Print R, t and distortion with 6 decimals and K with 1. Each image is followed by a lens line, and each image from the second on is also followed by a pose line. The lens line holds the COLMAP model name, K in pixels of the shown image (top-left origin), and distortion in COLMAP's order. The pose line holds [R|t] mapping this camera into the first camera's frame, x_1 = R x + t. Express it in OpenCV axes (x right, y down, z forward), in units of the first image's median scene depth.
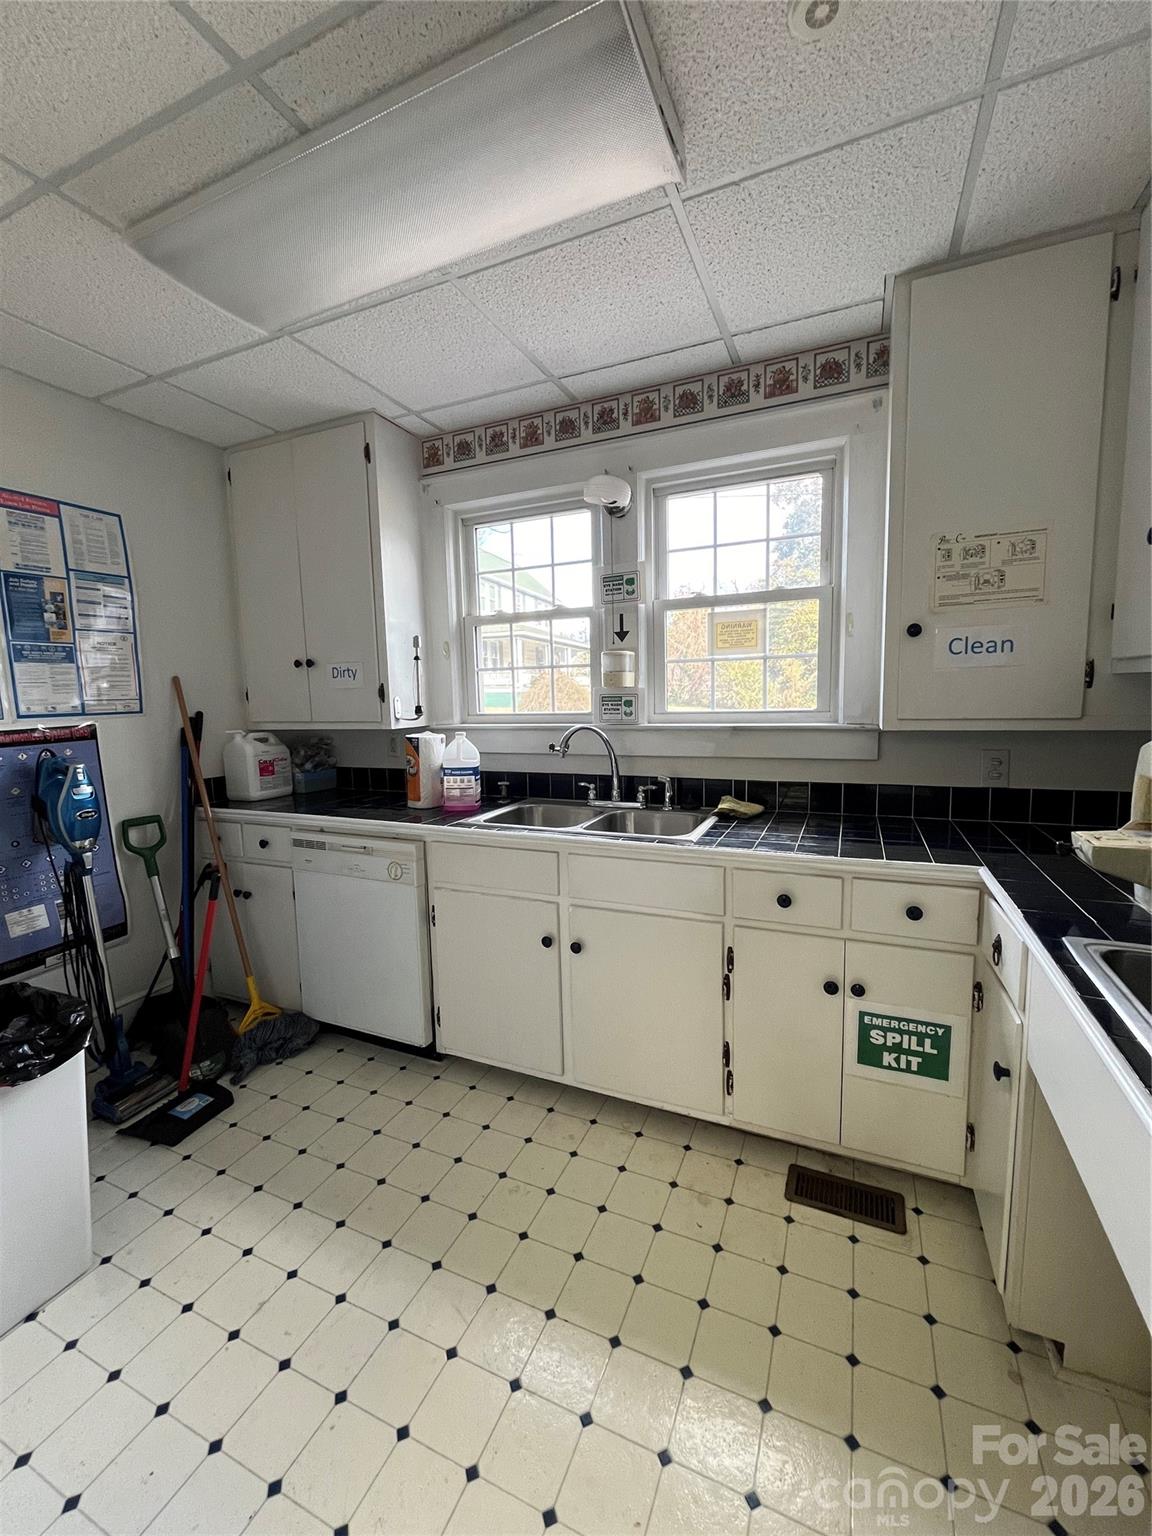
lens RADIAL K [[617.3, 0, 583.5], [0, 617.3, 765.9], [0, 0, 1]] dist [-0.003109, -0.000569]
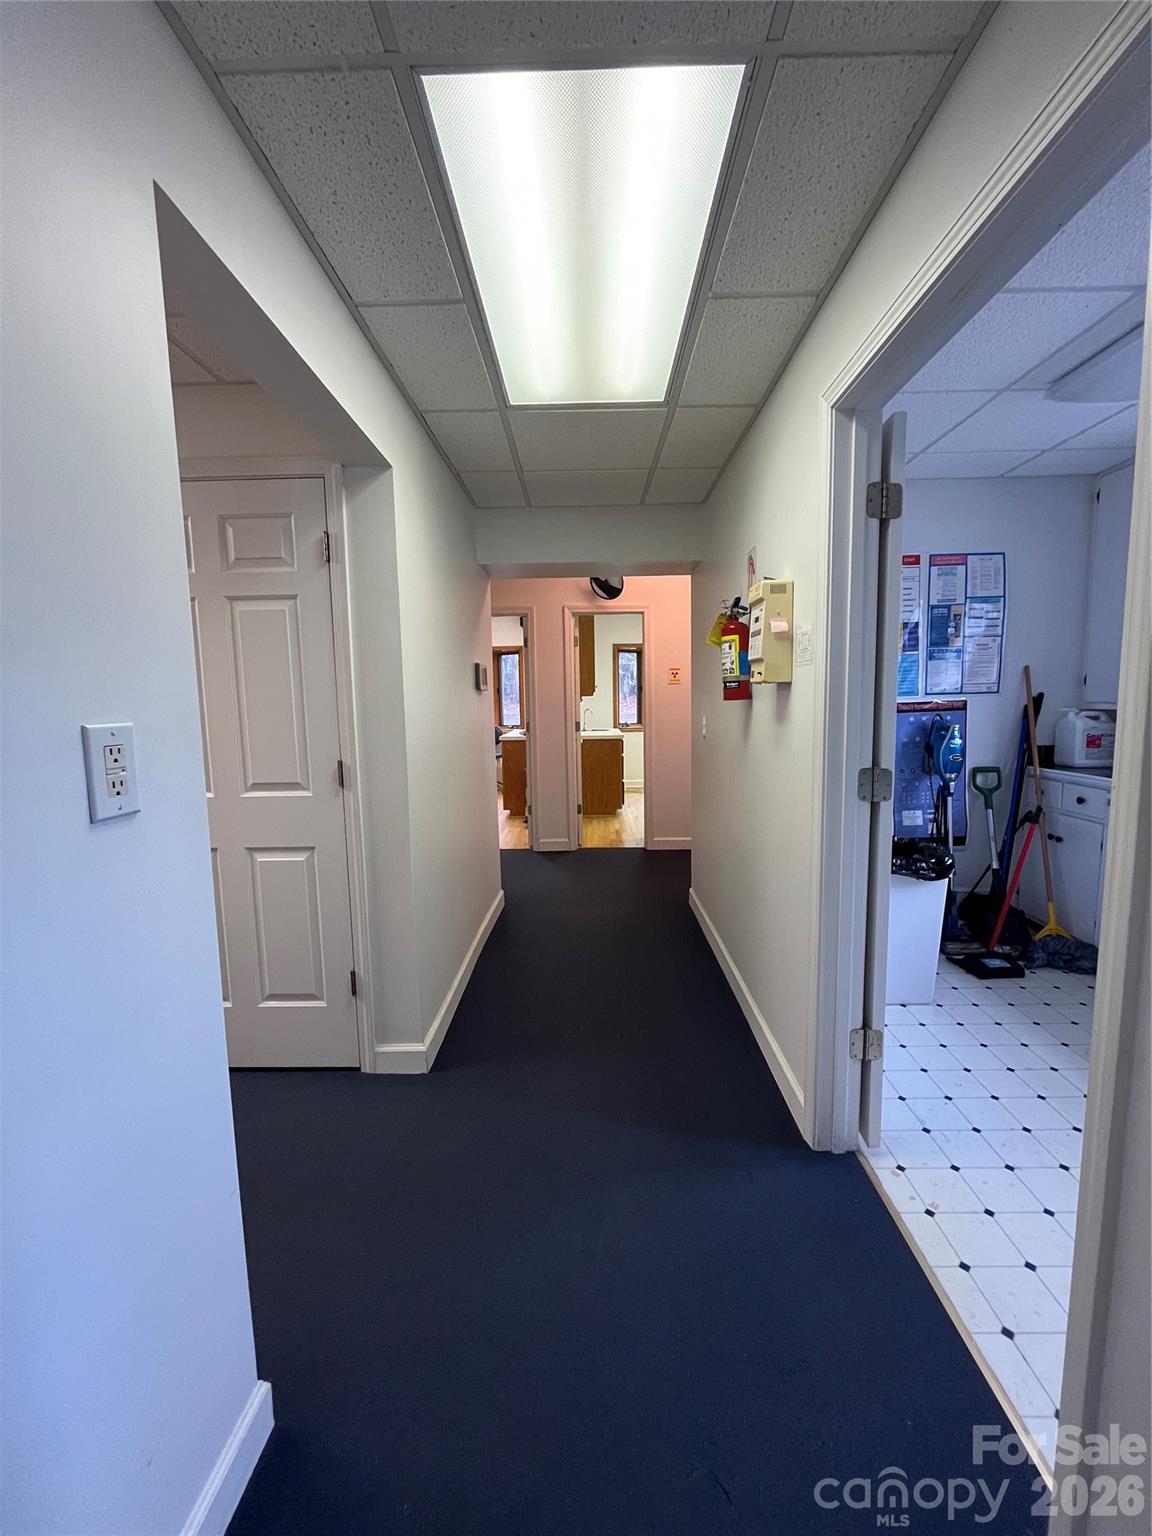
lens RADIAL K [[617.3, 0, 583.5], [0, 617.3, 765.9], [0, 0, 1]] dist [-0.003109, -0.000569]
pose [[0.384508, 0.116563, -0.915733, 0.231701], [-0.096011, 0.991666, 0.085914, 0.050707], [0.918115, 0.054886, 0.392495, -0.422915]]
